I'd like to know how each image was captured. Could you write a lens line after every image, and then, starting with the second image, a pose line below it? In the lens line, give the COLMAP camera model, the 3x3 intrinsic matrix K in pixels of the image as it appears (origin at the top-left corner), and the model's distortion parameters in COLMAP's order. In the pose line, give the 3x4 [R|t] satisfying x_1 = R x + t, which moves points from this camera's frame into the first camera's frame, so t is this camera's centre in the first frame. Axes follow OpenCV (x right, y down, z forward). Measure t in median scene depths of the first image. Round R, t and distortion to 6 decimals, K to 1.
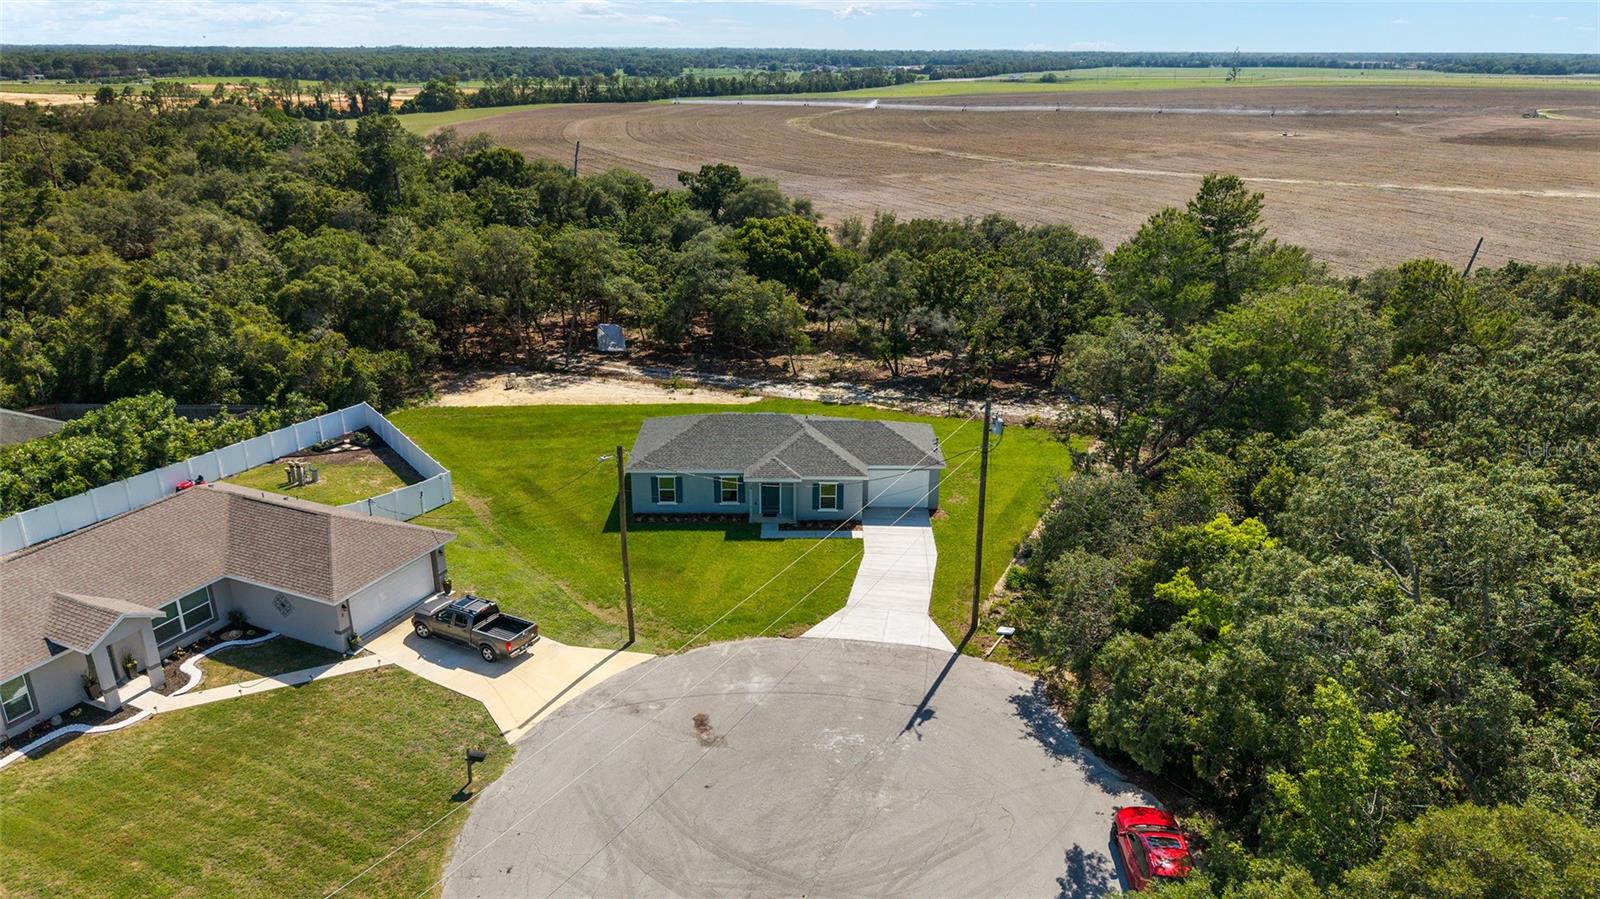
lens RADIAL K [[1068.8, 0, 798.1], [0, 1068.8, 449.5], [0, 0, 1]] dist [0.057543, -0.063133]
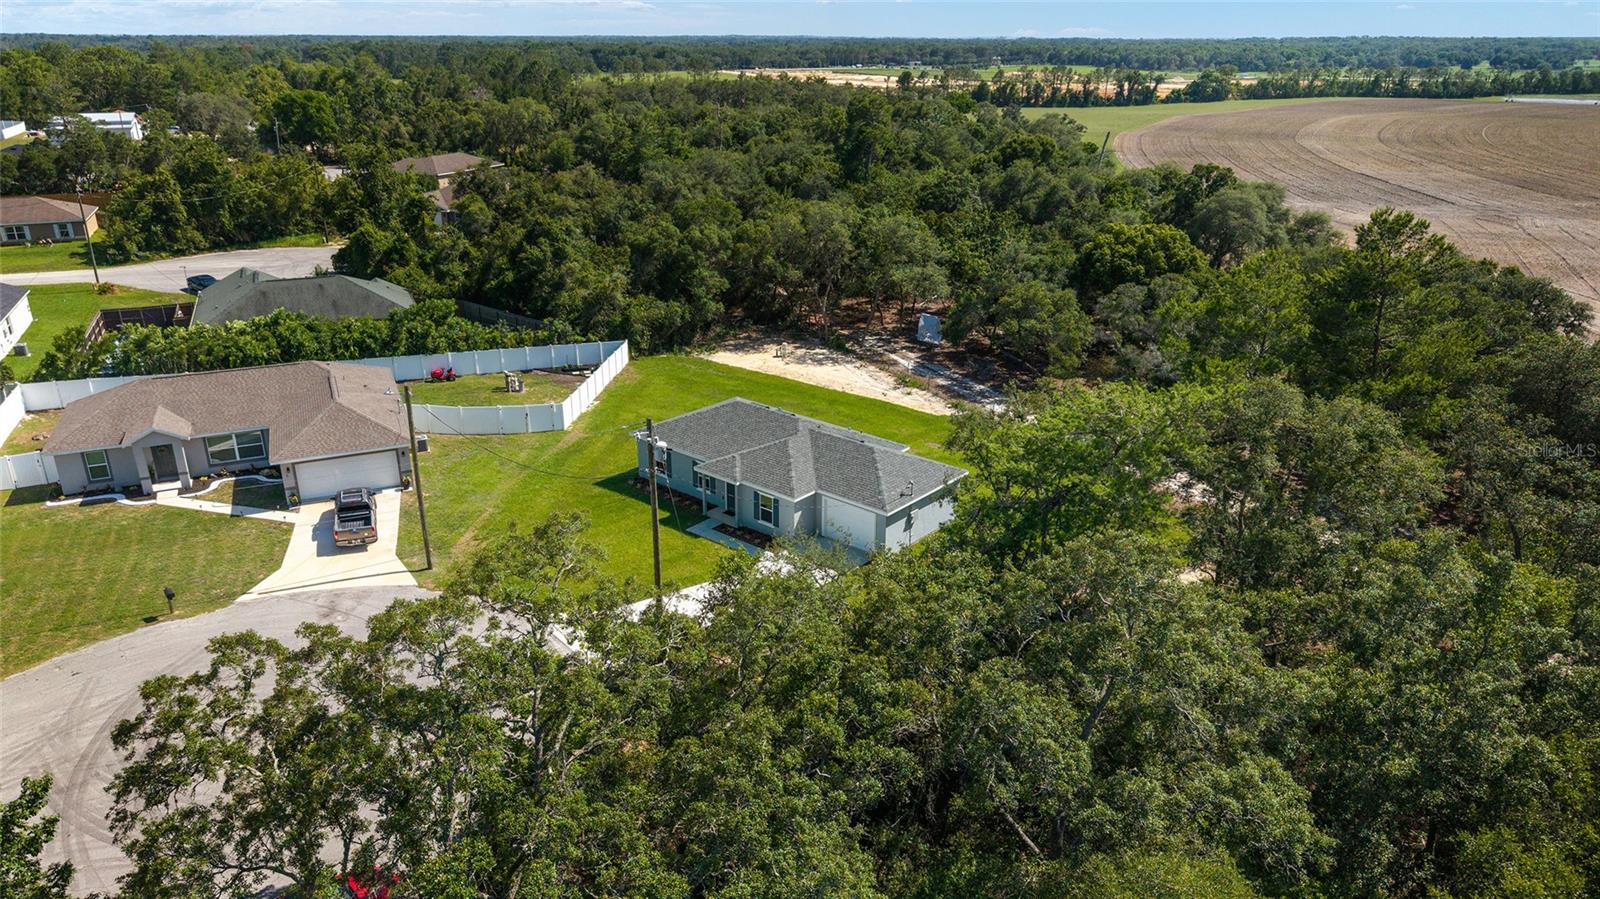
lens RADIAL K [[1099.1, 0, 800.7], [0, 1099.1, 396.2], [0, 0, 1]] dist [0.018066, -0.001305]
pose [[0.760567, 0.204237, -0.616299, 0.426165], [-0.229833, 0.972463, 0.038632, -0.065937], [0.607218, 0.112264, 0.786564, 0.170589]]
